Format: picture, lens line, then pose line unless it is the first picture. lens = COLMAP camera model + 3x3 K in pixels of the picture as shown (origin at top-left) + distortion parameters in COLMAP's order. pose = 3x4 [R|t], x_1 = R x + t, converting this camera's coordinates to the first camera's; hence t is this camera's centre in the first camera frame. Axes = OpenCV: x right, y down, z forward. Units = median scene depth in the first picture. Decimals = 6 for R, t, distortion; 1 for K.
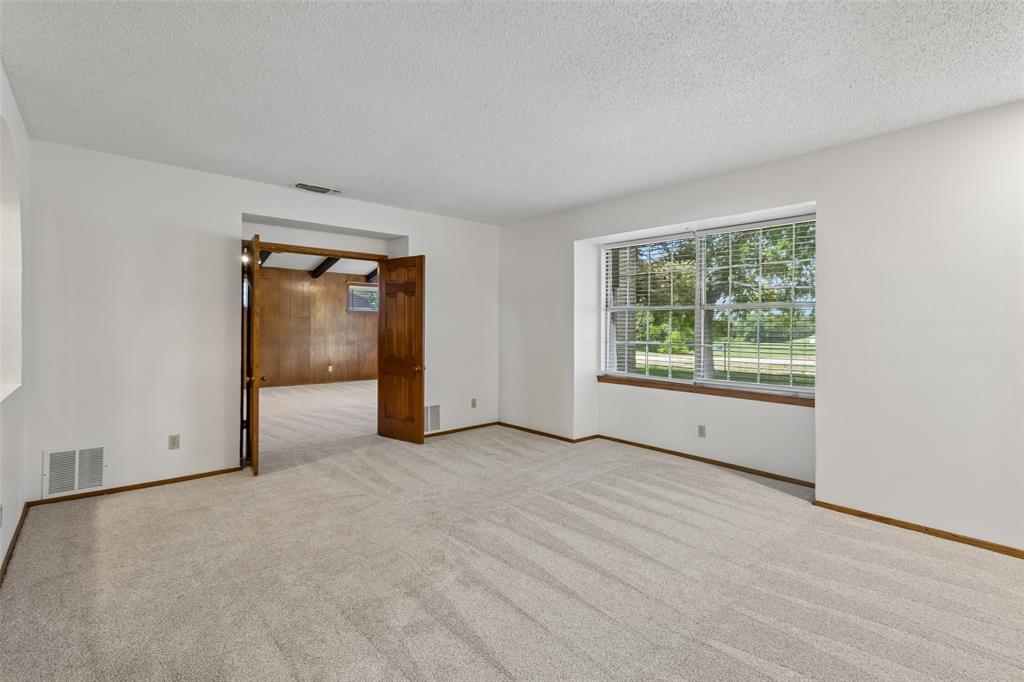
lens RADIAL K [[468.1, 0, 513.7], [0, 468.1, 322.6], [0, 0, 1]] dist [0.011043, -0.000224]
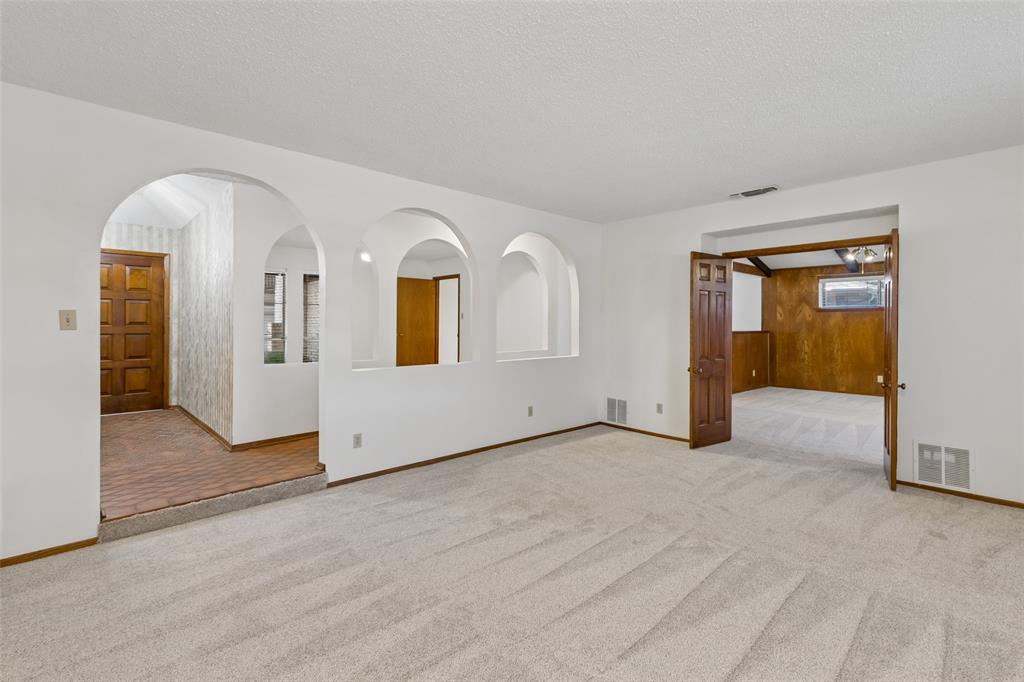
lens RADIAL K [[470.2, 0, 509.0], [0, 470.2, 329.8], [0, 0, 1]] dist [0.016175, -0.000180]
pose [[0.044137, 0.017175, -0.998878, 0.772032], [0.008345, 0.999811, 0.017560, -0.014146], [0.998991, -0.009111, 0.043986, 0.549182]]
